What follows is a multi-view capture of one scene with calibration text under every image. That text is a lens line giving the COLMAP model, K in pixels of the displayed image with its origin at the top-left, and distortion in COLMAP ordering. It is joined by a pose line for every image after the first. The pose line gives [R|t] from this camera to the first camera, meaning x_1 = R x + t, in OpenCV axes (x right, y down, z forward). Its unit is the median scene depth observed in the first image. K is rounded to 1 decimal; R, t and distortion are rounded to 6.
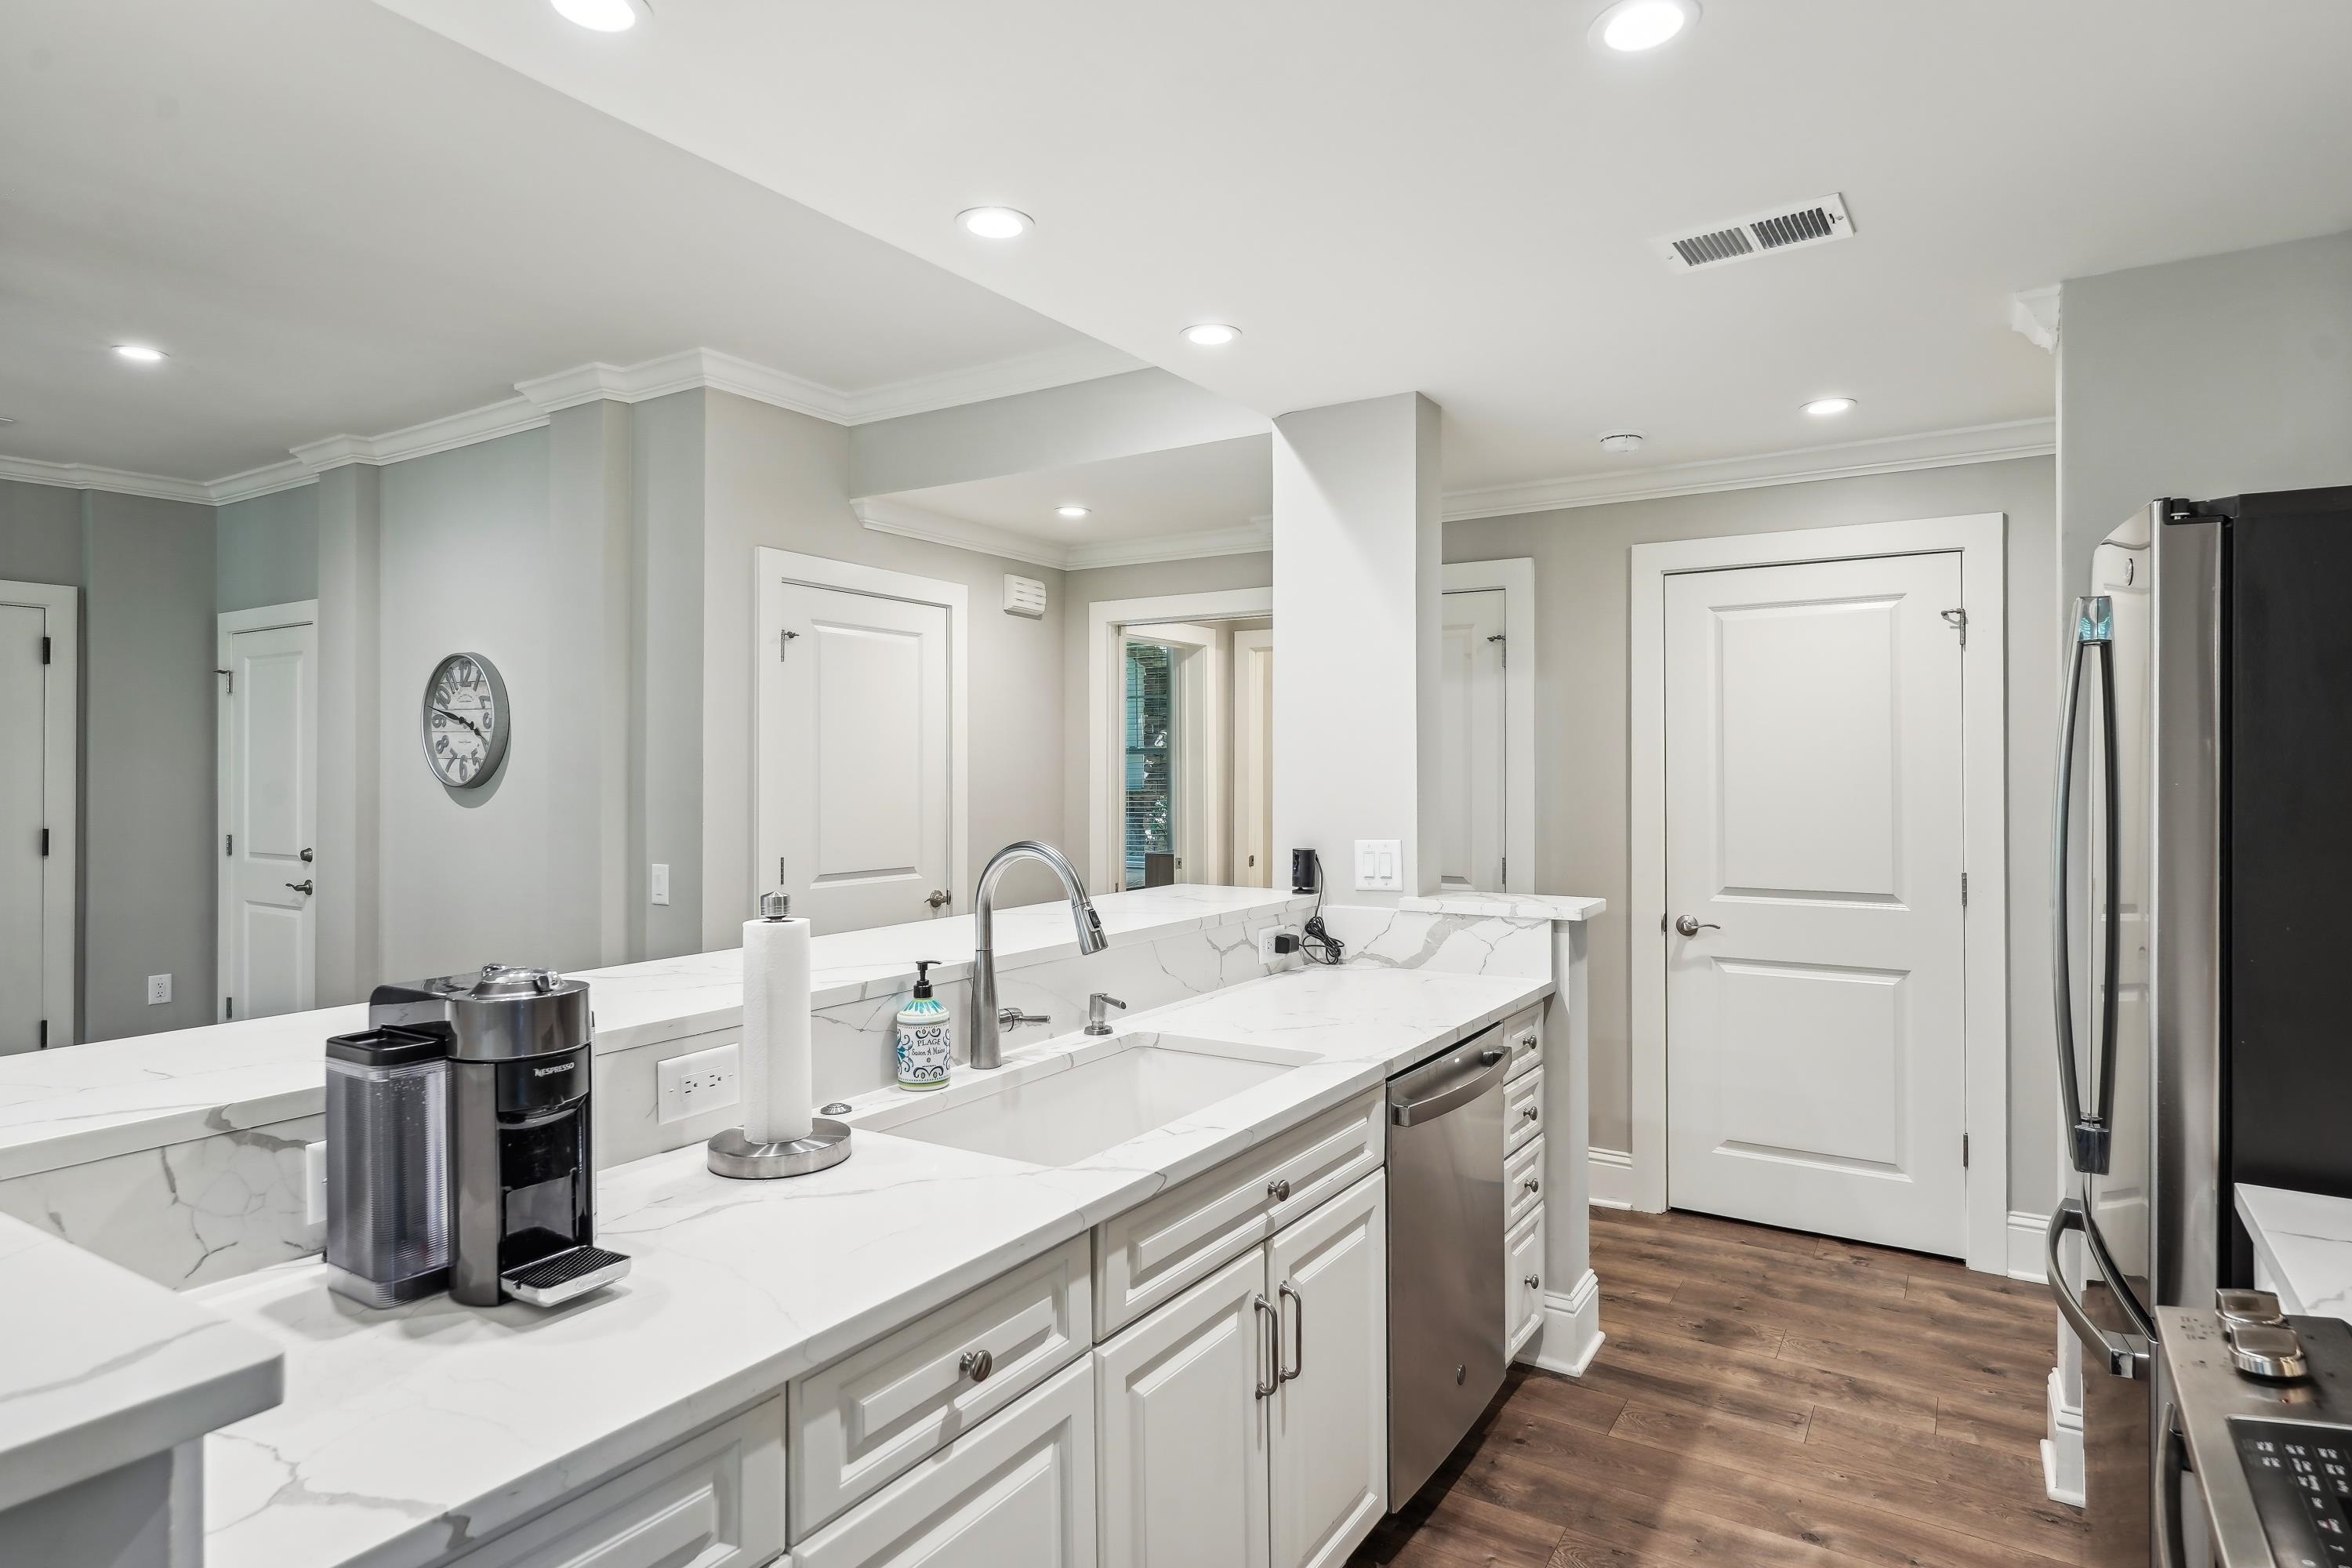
lens RADIAL K [[1275.4, 0, 1174.4], [0, 1275.4, 759.9], [0, 0, 1]] dist [-0.006134, 0.007764]
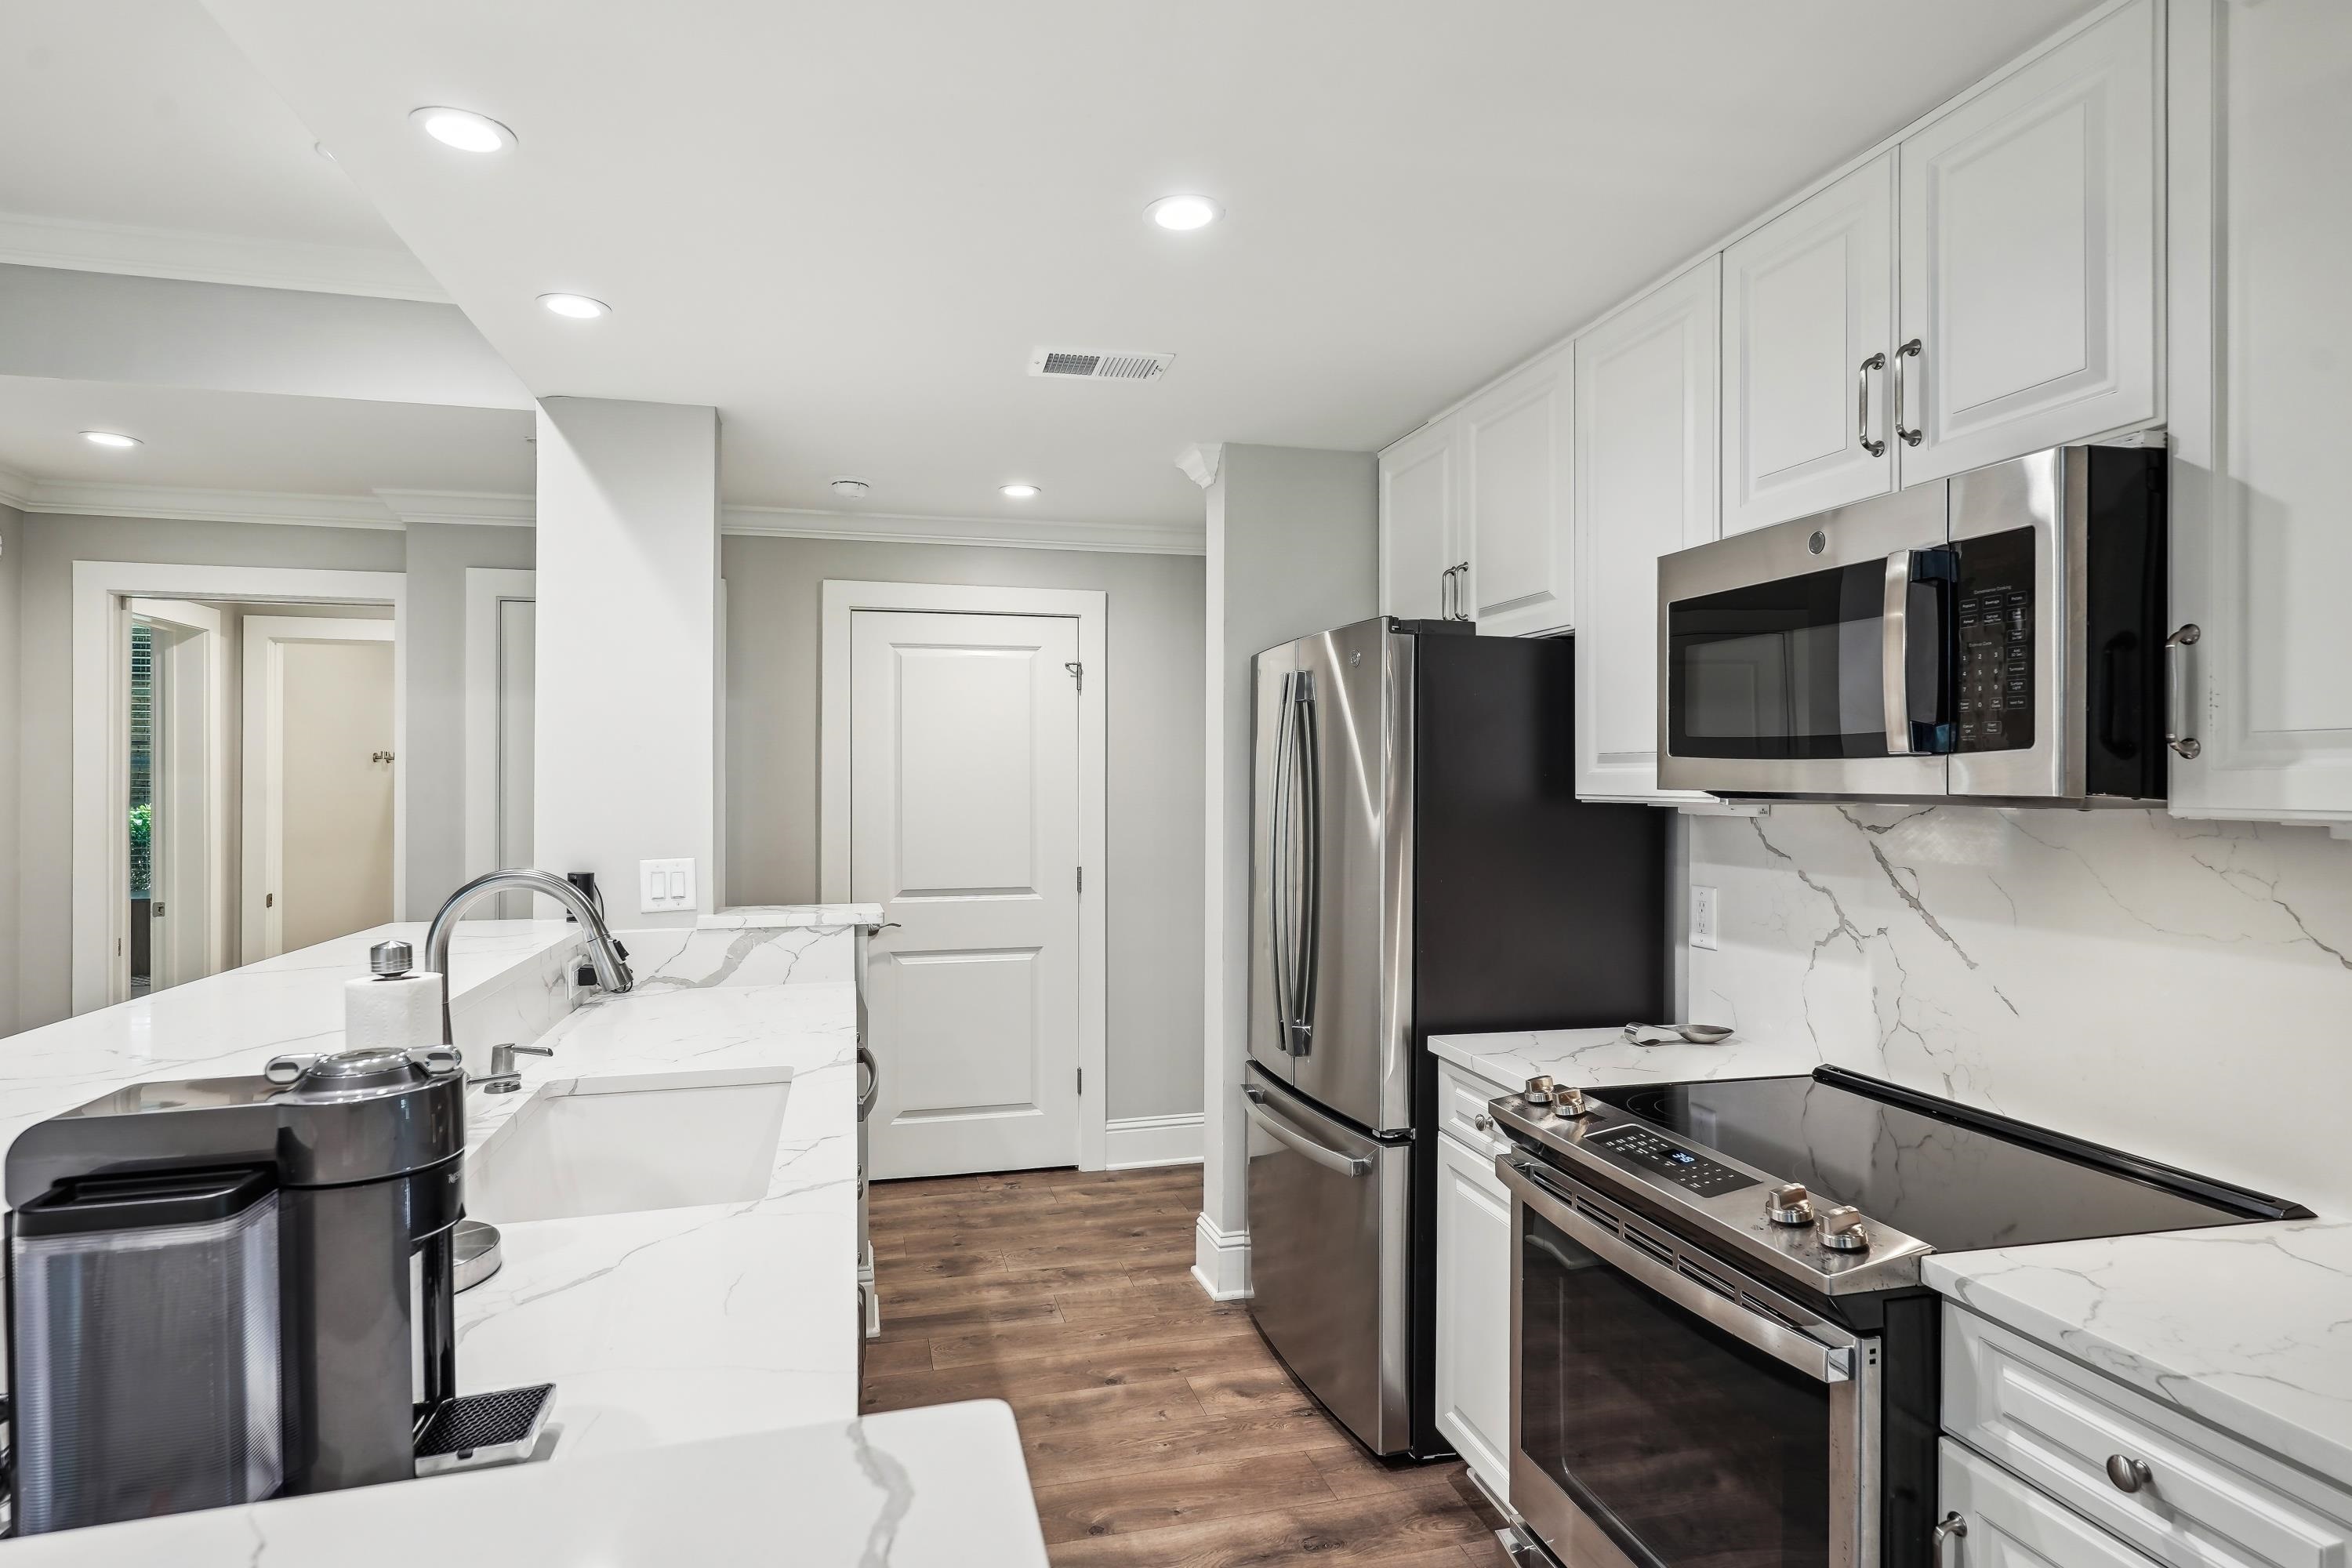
lens RADIAL K [[1267.5, 0, 1176.0], [0, 1267.5, 784.0], [0, 0, 1]] dist [-0.003611, 0.002114]
pose [[0.678012, 0.001637, 0.735049, -0.301711], [-0.004791, 0.999986, 0.002192, 0.001534], [-0.735035, -0.005007, 0.678010, 0.064583]]
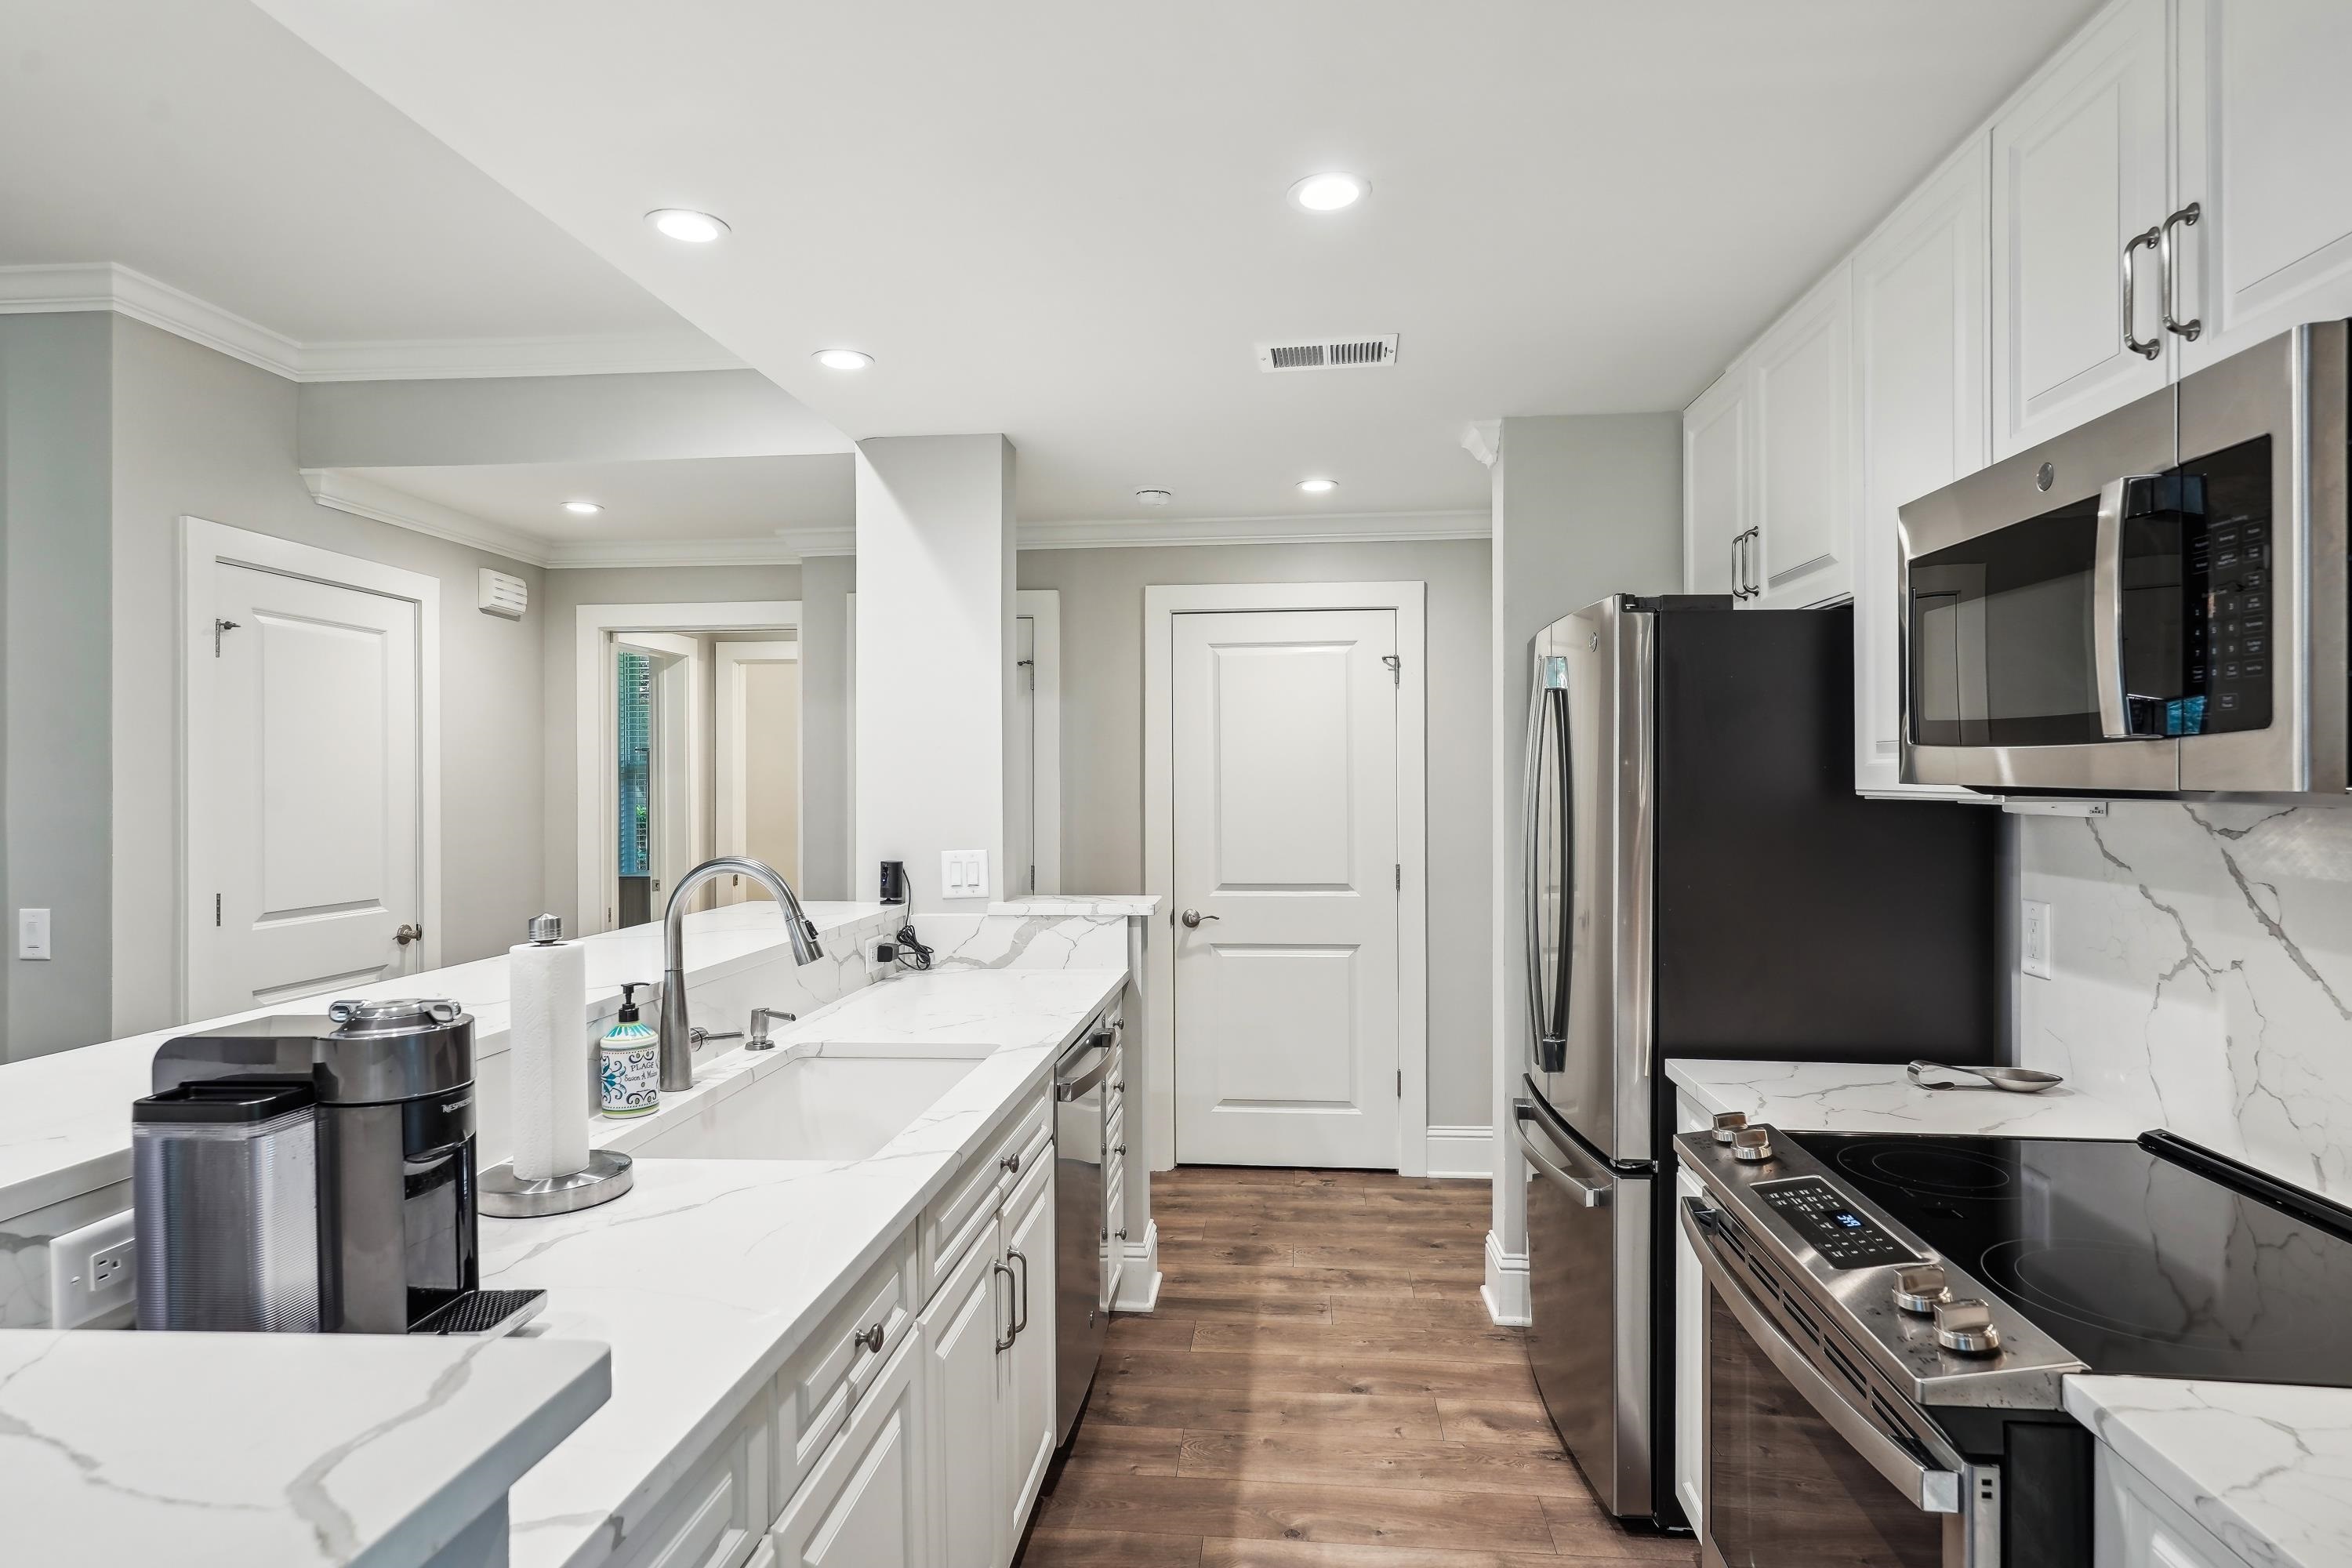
lens RADIAL K [[1274.1, 0, 1176.0], [0, 1274.1, 784.0], [0, 0, 1]] dist [-0.005178, 0.007374]
pose [[0.890232, -0.003821, 0.455492, -0.176328], [0.001059, 0.999979, 0.006320, 0.000813], [-0.455507, -0.005144, 0.890217, -0.029279]]
